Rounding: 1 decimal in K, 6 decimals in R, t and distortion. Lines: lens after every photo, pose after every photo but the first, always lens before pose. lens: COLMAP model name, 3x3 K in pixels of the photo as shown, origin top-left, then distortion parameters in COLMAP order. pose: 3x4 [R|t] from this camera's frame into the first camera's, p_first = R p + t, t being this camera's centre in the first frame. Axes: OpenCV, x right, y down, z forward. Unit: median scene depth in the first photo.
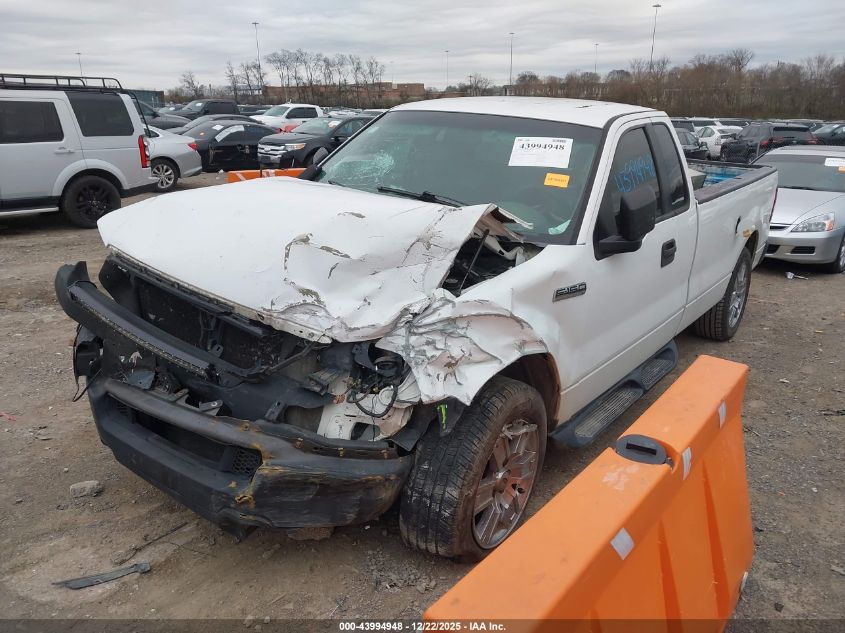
lens RADIAL K [[774.8, 0, 422.5], [0, 774.8, 316.5], [0, 0, 1]] dist [0.010933, -0.018292]
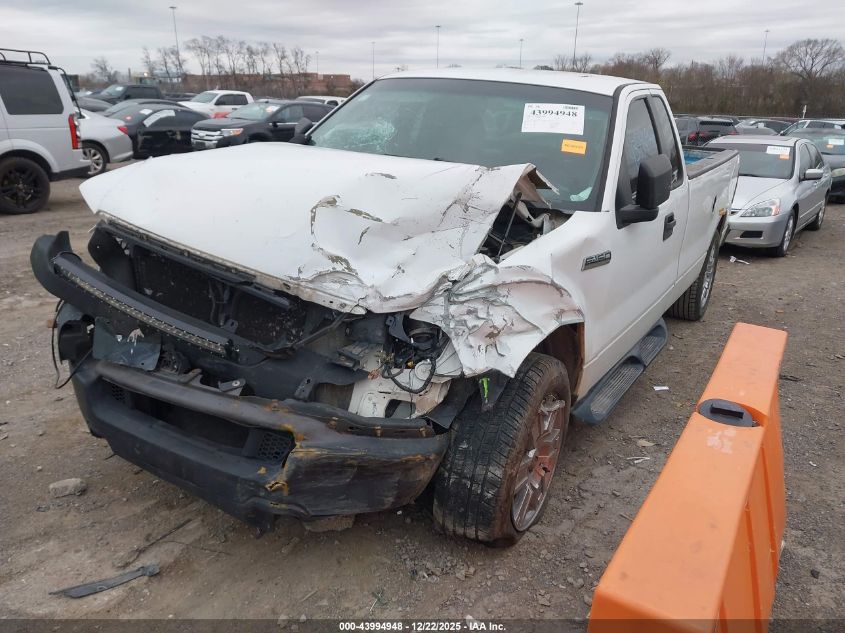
lens RADIAL K [[774.8, 0, 422.5], [0, 774.8, 316.5], [0, 0, 1]] dist [0.010933, -0.018292]
pose [[0.992632, -0.016320, 0.120063, -0.148730], [0.016502, 0.999864, -0.000523, 0.036314], [-0.120038, 0.002500, 0.992766, 0.072690]]
